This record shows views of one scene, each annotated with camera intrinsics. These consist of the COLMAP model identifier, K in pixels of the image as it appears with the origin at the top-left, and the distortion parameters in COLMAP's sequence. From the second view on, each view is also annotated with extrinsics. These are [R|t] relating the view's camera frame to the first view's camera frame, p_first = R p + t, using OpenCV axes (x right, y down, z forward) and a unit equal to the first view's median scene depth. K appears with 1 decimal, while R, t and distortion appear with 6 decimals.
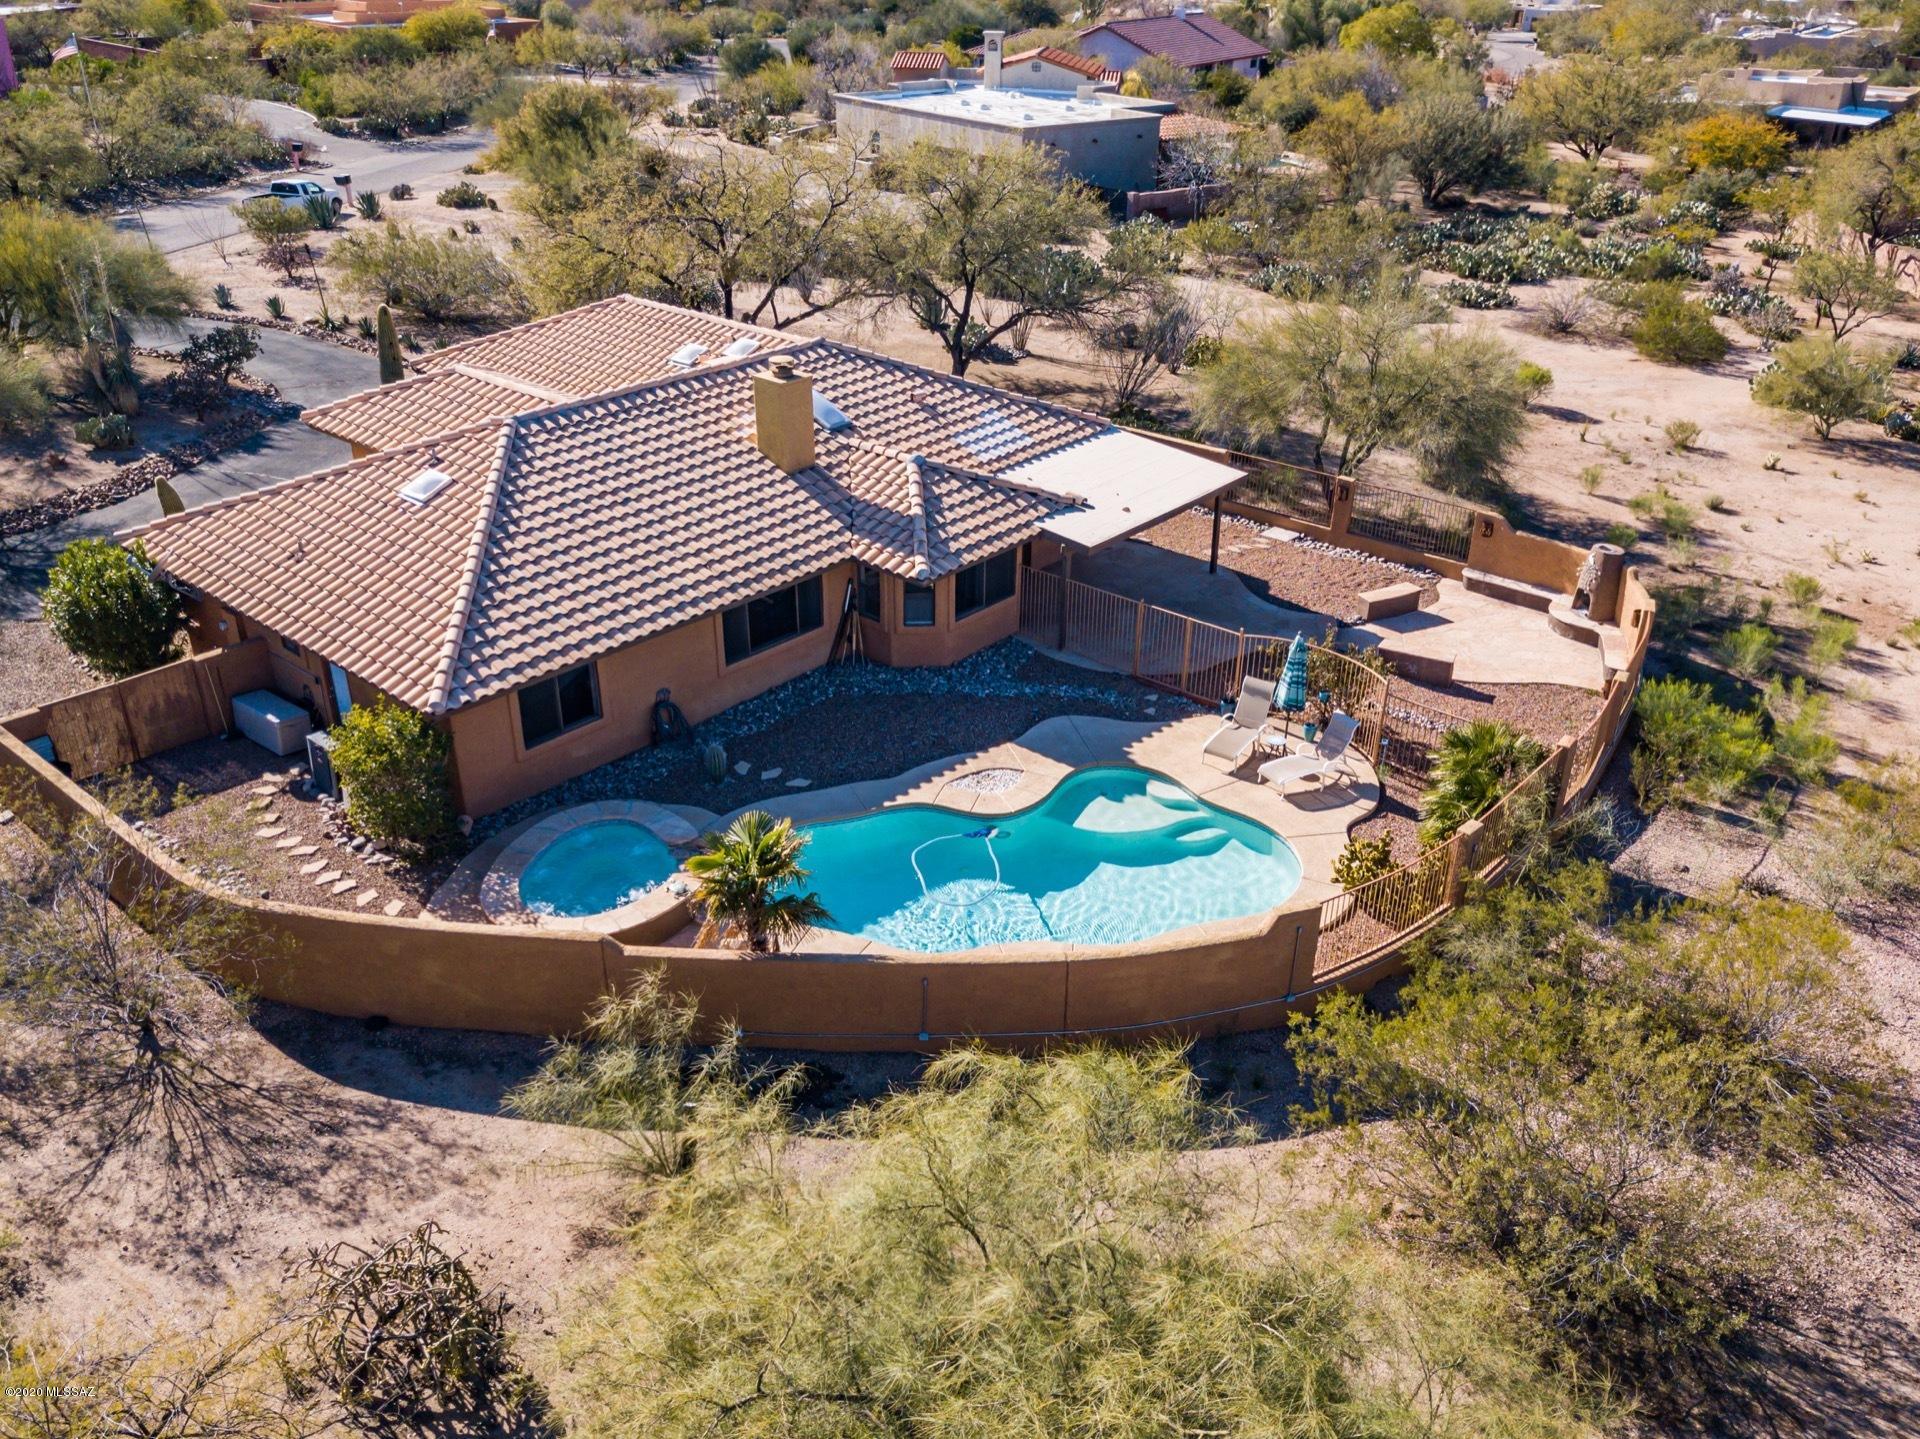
lens RADIAL K [[1544.5, 0, 960.0], [0, 1544.5, 719.5], [0, 0, 1]] dist [-0.029981, 0.074233]
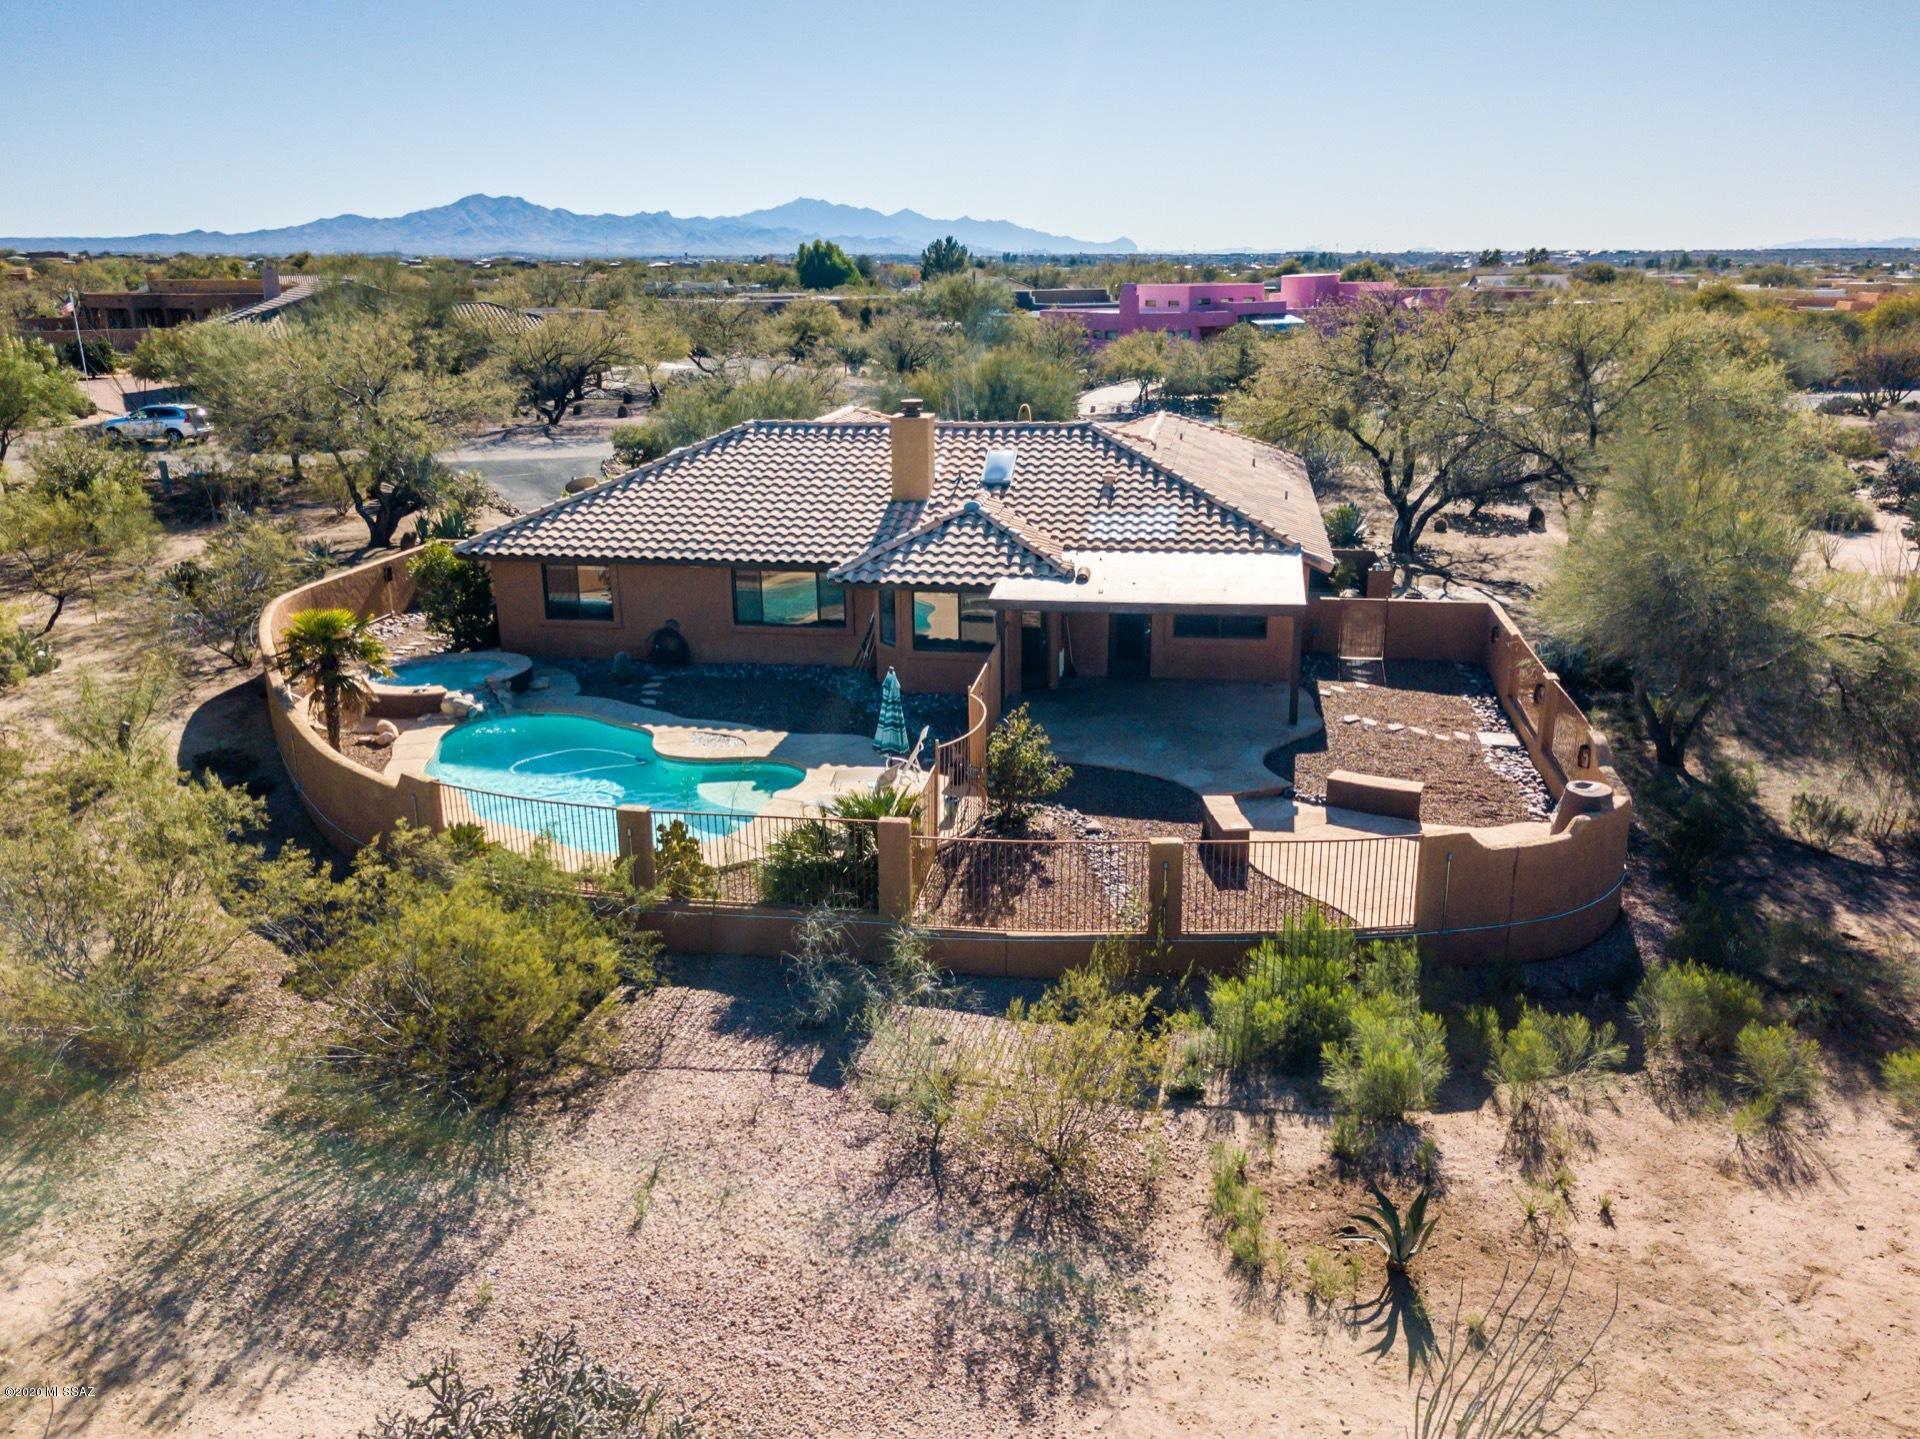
lens RADIAL K [[1537.5, 0, 962.4], [0, 1537.5, 712.9], [0, 0, 1]] dist [0.017252, 0.012277]
pose [[0.521828, 0.228346, -0.821921, 0.917151], [-0.377562, 0.925819, 0.017501, -0.058009], [0.764946, 0.301193, 0.569333, 0.470790]]
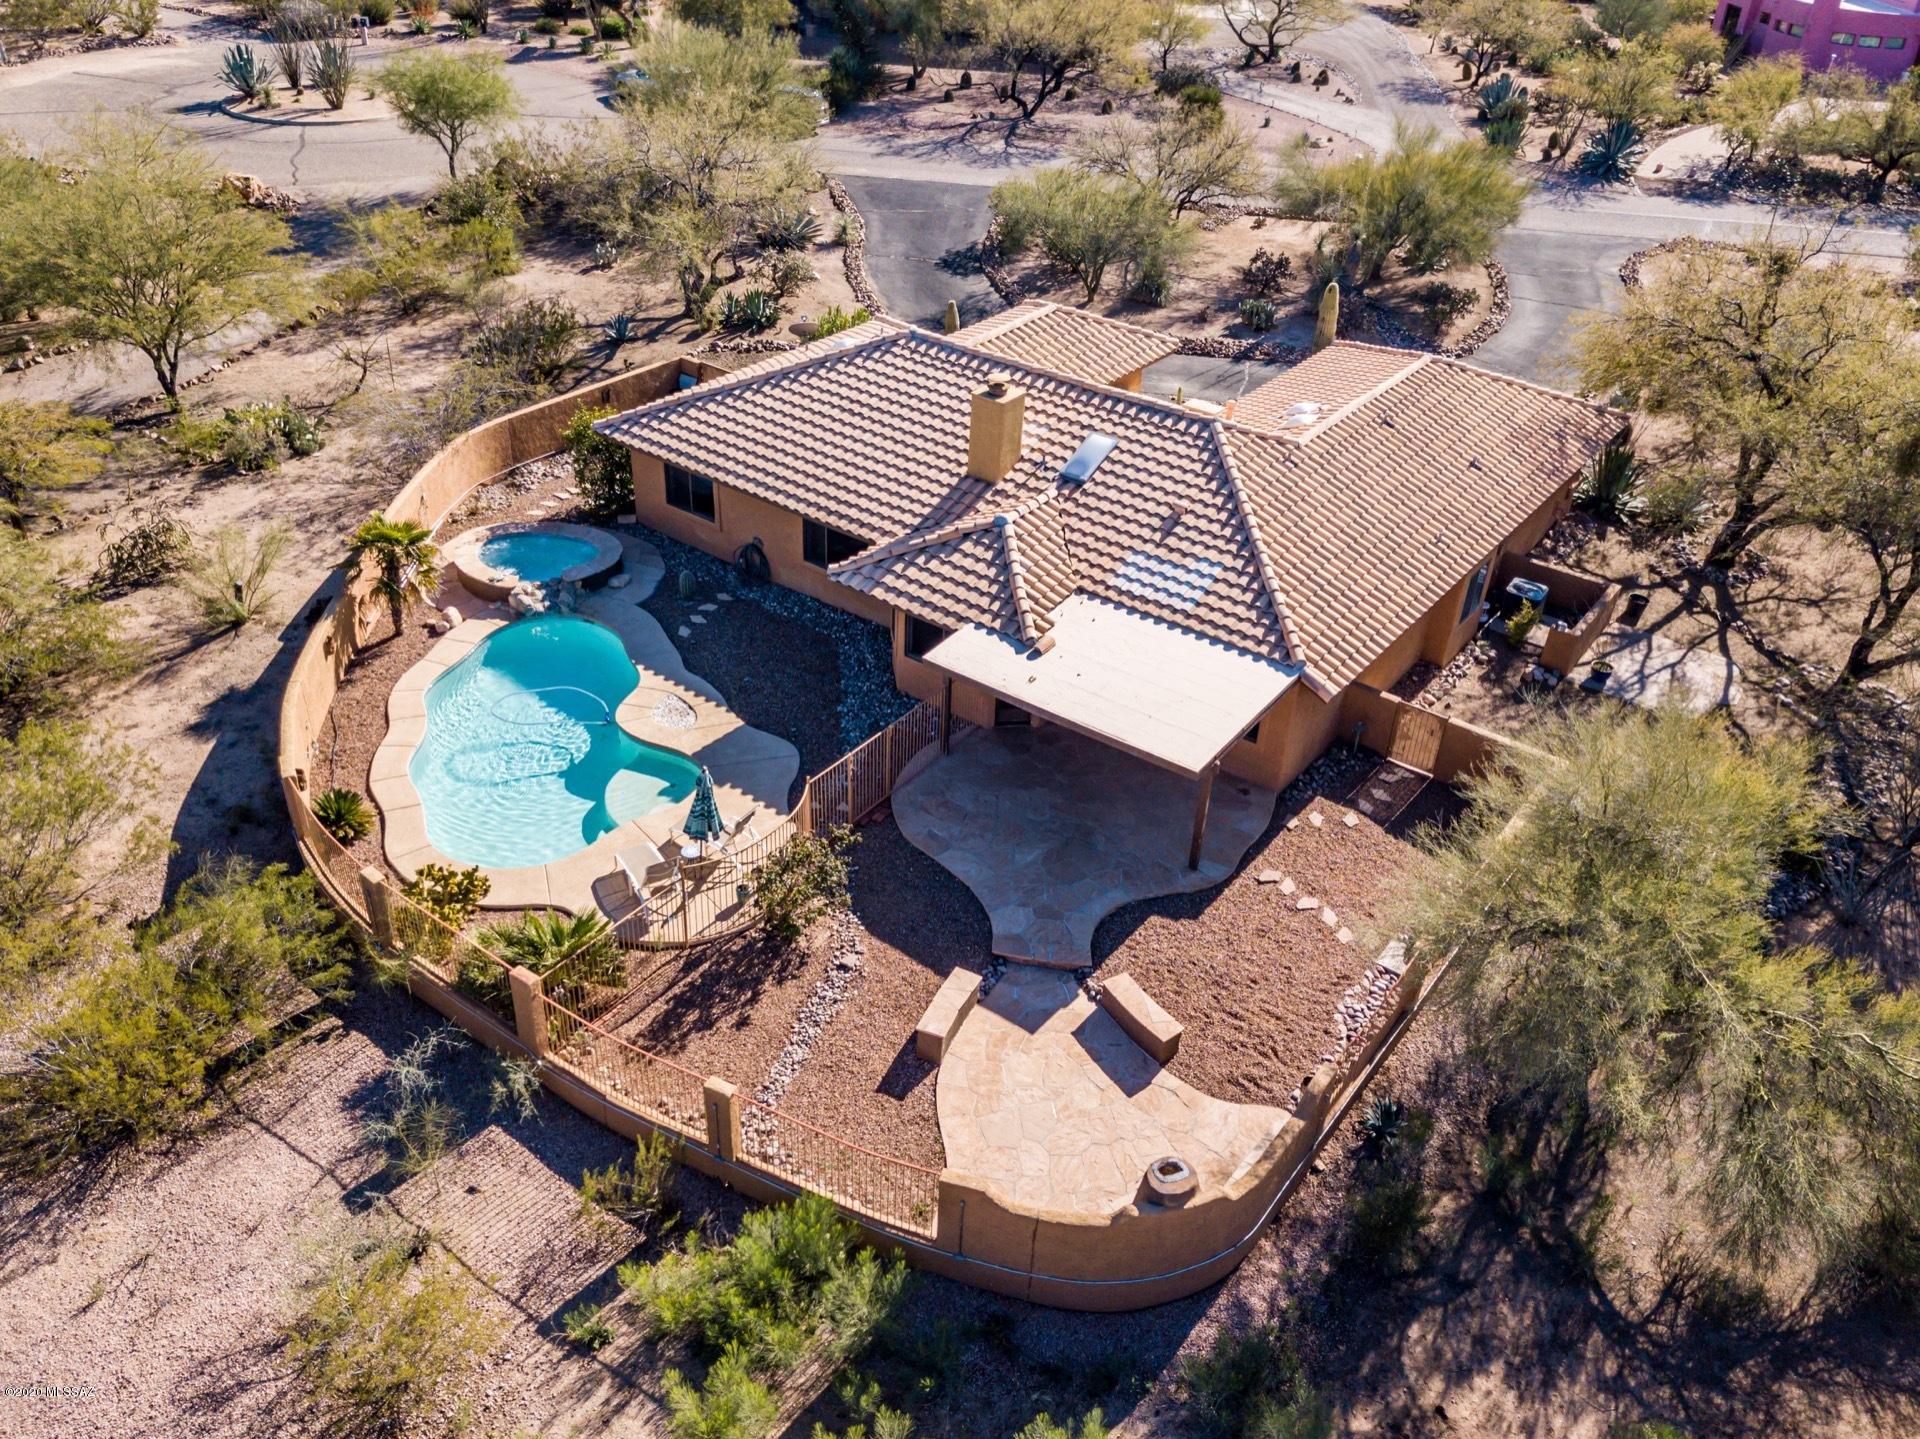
lens RADIAL K [[1537.5, 0, 962.4], [0, 1537.5, 712.9], [0, 0, 1]] dist [0.017252, 0.012277]
pose [[0.076169, 0.540891, -0.837636, 0.933536], [-0.491545, 0.751272, 0.440425, -0.536390], [0.867515, 0.378189, 0.323097, 0.748291]]
